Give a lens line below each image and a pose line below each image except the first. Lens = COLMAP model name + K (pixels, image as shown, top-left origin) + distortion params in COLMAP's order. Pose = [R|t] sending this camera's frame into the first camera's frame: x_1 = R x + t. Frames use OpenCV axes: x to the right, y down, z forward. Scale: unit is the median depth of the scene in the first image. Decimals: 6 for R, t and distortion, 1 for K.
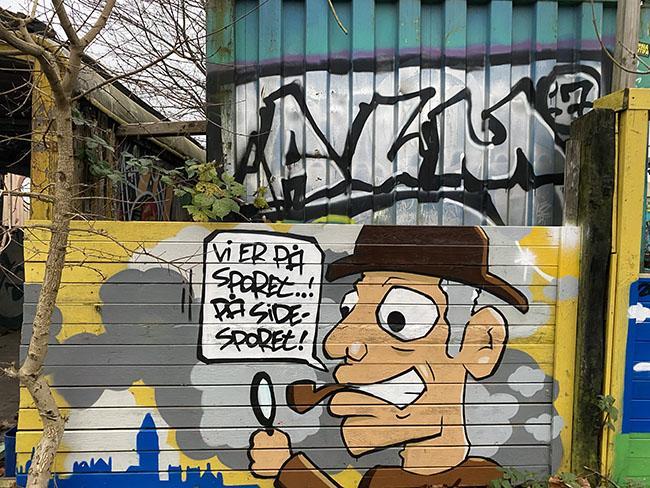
lens RADIAL K [[480.8, 0, 325.1], [0, 480.8, 245.5], [0, 0, 1]] dist [0.000753, 0.000516]
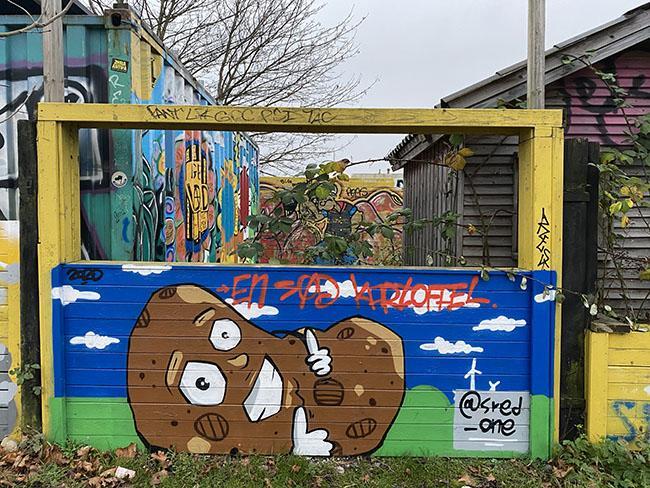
lens RADIAL K [[492.4, 0, 324.3], [0, 492.4, 242.2], [0, 0, 1]] dist [-0.001290, -0.002333]
pose [[0.999892, -0.000345, -0.014724, 1.286915], [0.000306, 0.999996, -0.002716, 0.017429], [0.014725, 0.002712, 0.999888, -0.185347]]
